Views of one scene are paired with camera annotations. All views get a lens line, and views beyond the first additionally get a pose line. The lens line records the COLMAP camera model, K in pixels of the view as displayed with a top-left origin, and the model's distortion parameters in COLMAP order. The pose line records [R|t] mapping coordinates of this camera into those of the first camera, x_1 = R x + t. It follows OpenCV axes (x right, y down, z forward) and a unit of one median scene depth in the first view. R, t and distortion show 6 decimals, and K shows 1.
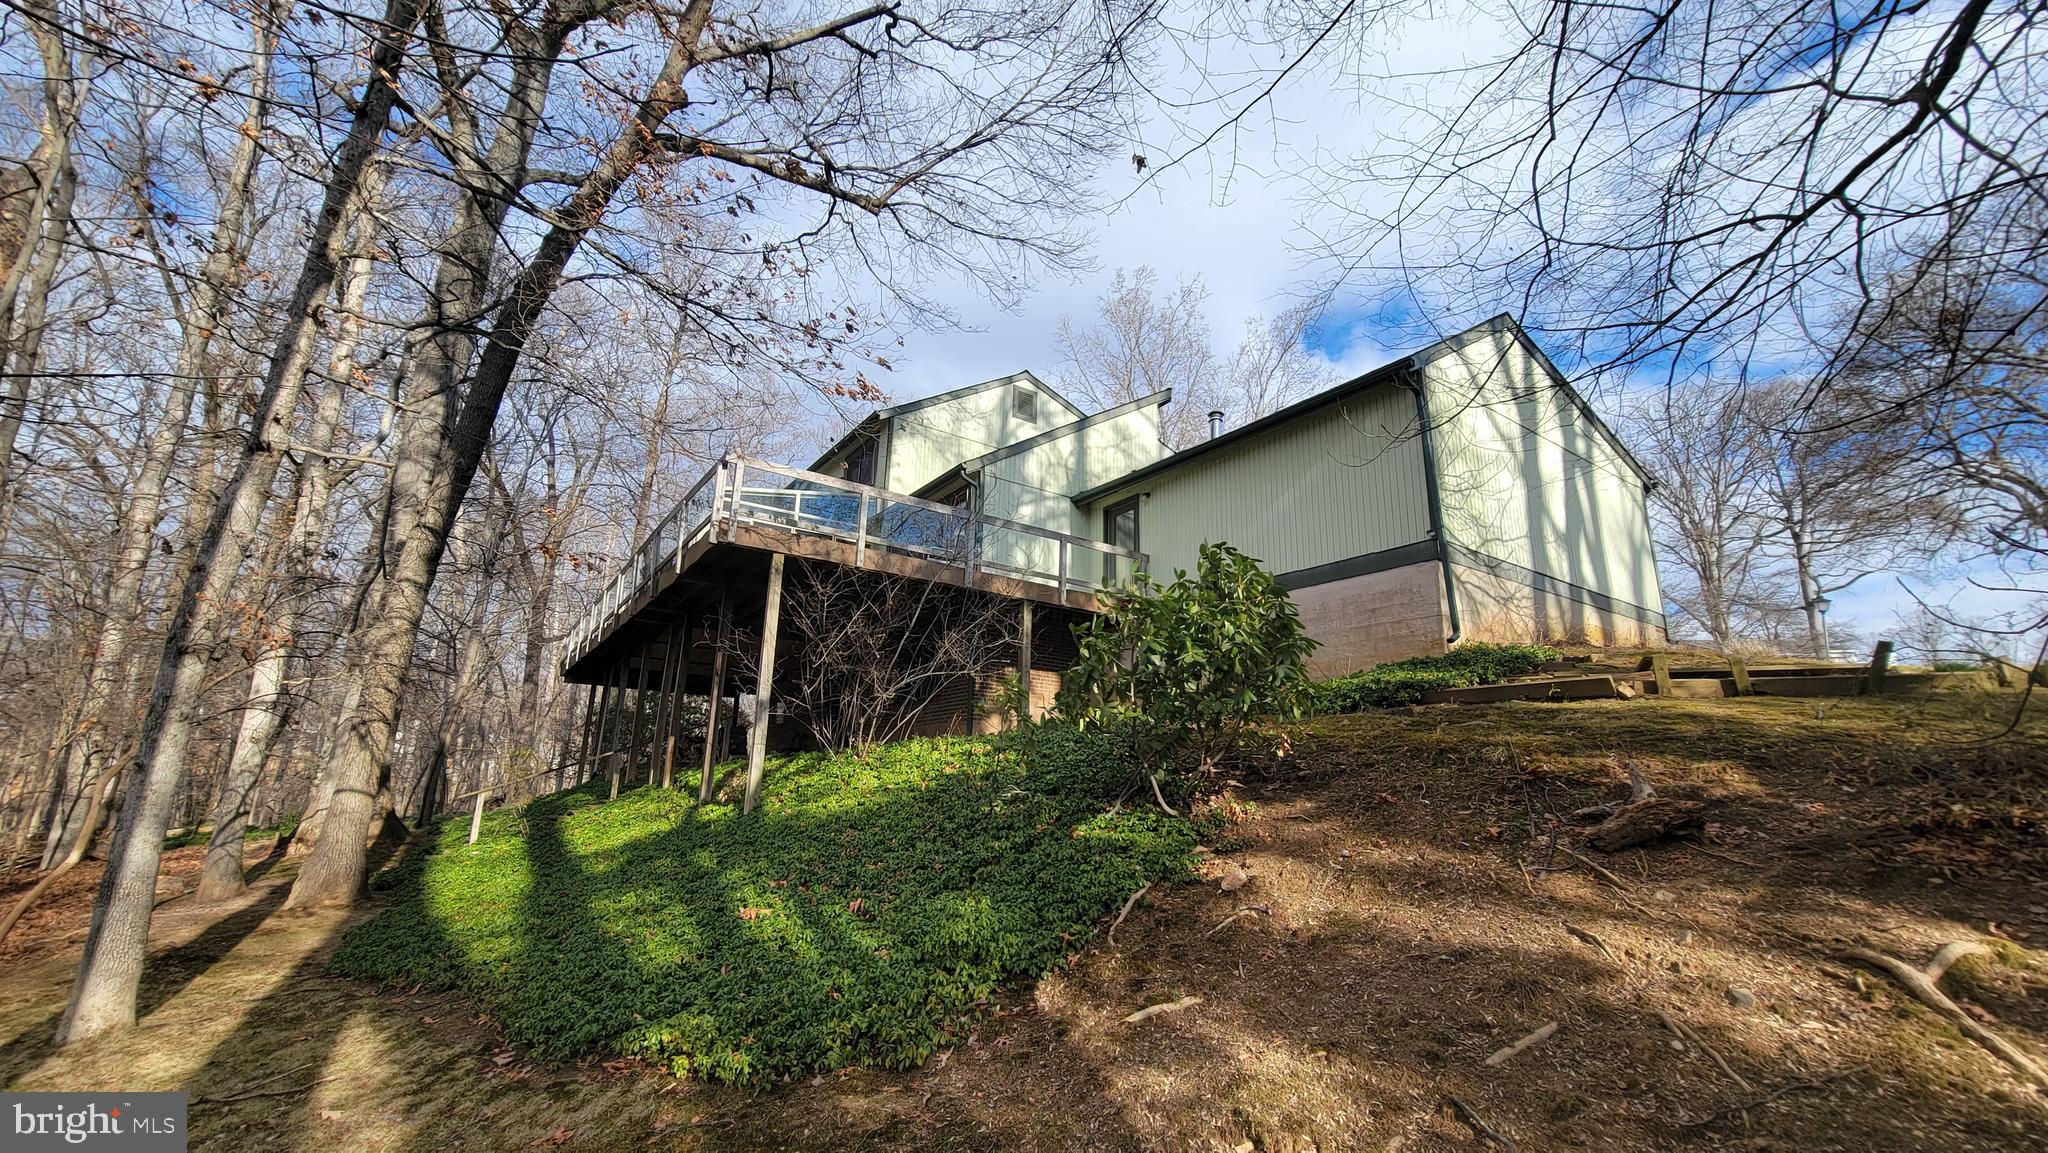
lens RADIAL K [[807.6, 0, 1024.0], [0, 807.6, 576.5], [0, 0, 1]] dist [-0.002715, 0.000155]
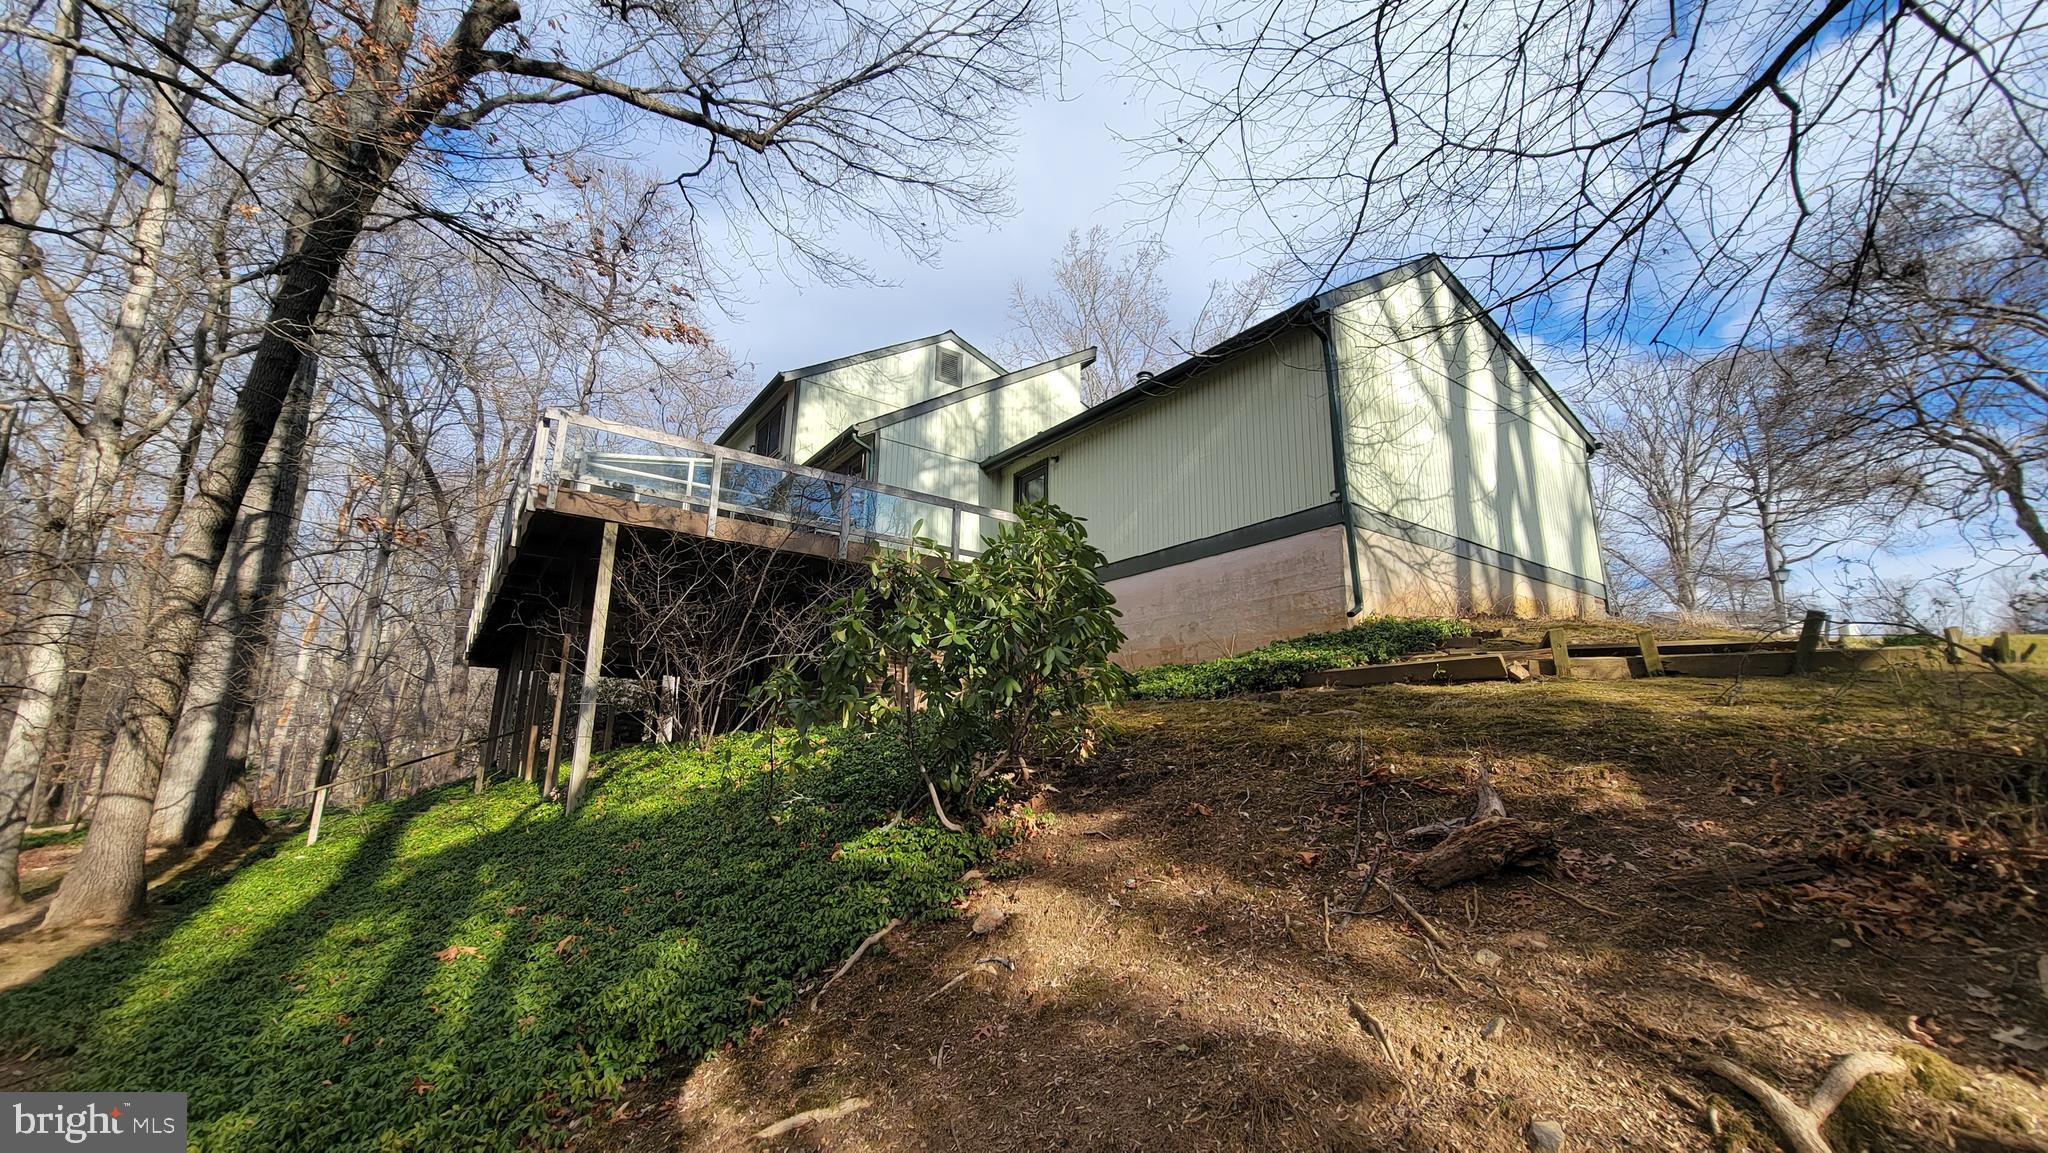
lens RADIAL K [[807.6, 0, 1024.0], [0, 807.6, 576.5], [0, 0, 1]] dist [-0.002715, 0.000155]
pose [[0.999788, -0.007276, 0.019266, 0.134775], [0.006724, 0.999569, 0.028562, 0.008820], [-0.019466, -0.028426, 0.999406, 0.104998]]
